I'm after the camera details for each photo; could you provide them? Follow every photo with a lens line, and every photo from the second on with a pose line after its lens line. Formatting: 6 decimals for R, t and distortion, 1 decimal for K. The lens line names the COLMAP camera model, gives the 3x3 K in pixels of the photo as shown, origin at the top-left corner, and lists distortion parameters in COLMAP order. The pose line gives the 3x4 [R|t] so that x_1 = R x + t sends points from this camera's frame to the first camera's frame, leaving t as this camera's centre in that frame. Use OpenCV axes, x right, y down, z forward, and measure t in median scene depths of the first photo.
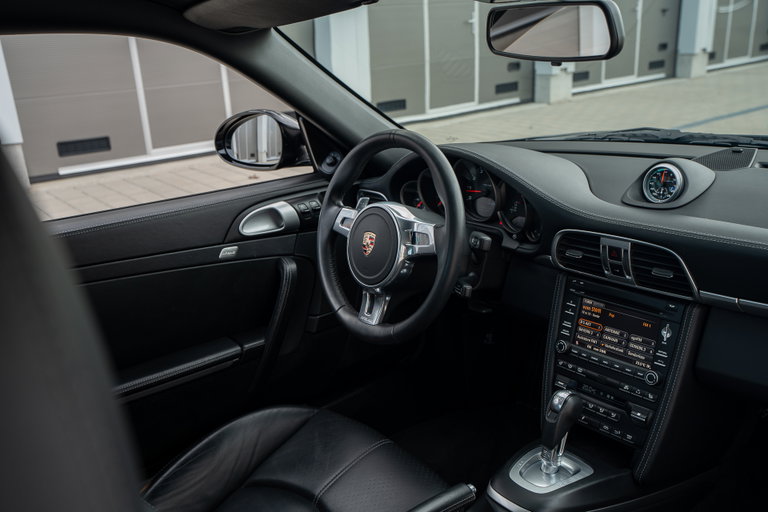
lens RADIAL K [[721.4, 0, 384.0], [0, 721.4, 256.0], [0, 0, 1]] dist [0.061781, 0.025349]
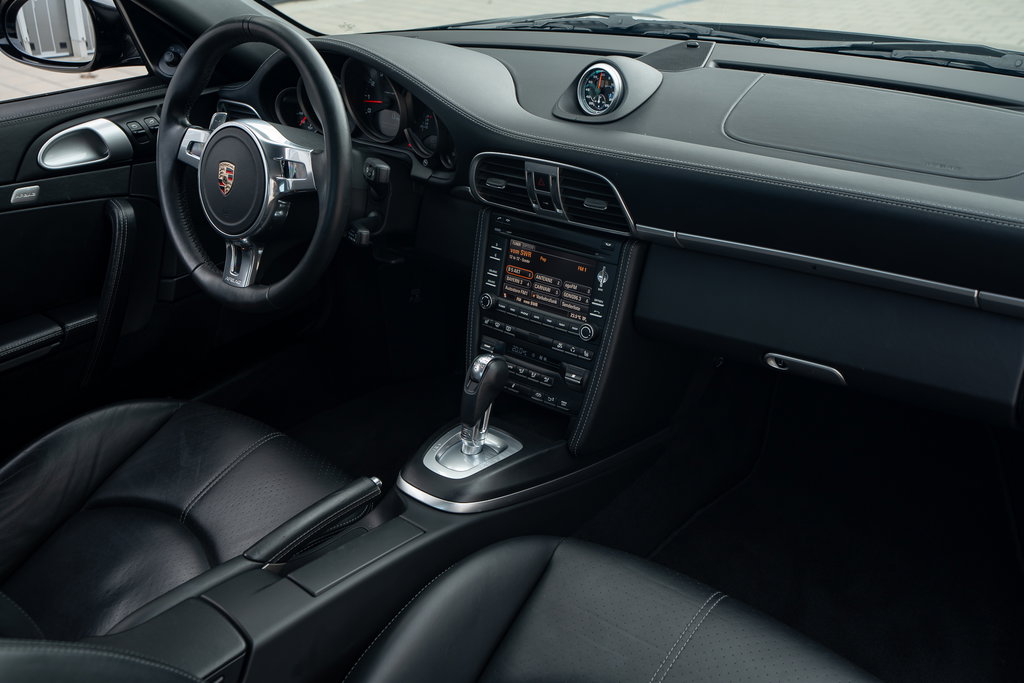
lens RADIAL K [[961.8, 0, 512.0], [0, 961.8, 341.5], [0, 0, 1]] dist [0.061781, 0.025349]
pose [[0.978698, -0.067294, 0.193963, 0.062104], [0.034930, 0.985560, 0.165685, -0.006383], [-0.202312, -0.155380, 0.966916, -0.041260]]
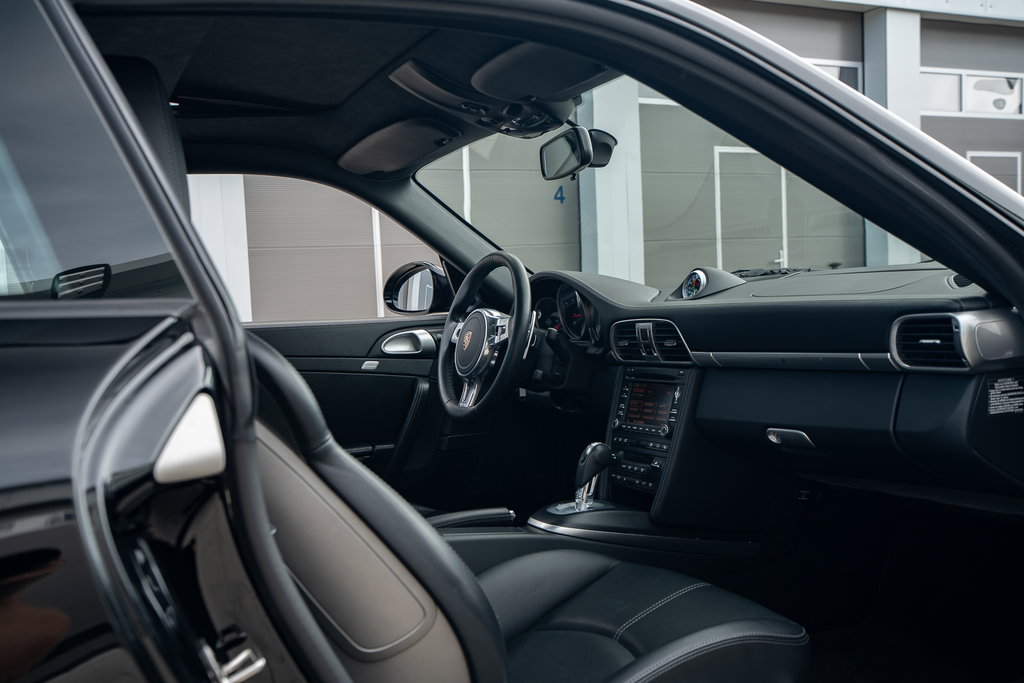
lens RADIAL K [[1004.9, 0, 512.0], [0, 1004.9, 341.5], [0, 0, 1]] dist [0.044251, 0.037763]
pose [[0.976203, 0.016612, -0.216222, 0.425545], [-0.071864, 0.965503, -0.250278, 0.410354], [0.204606, 0.259860, 0.943721, -0.595708]]
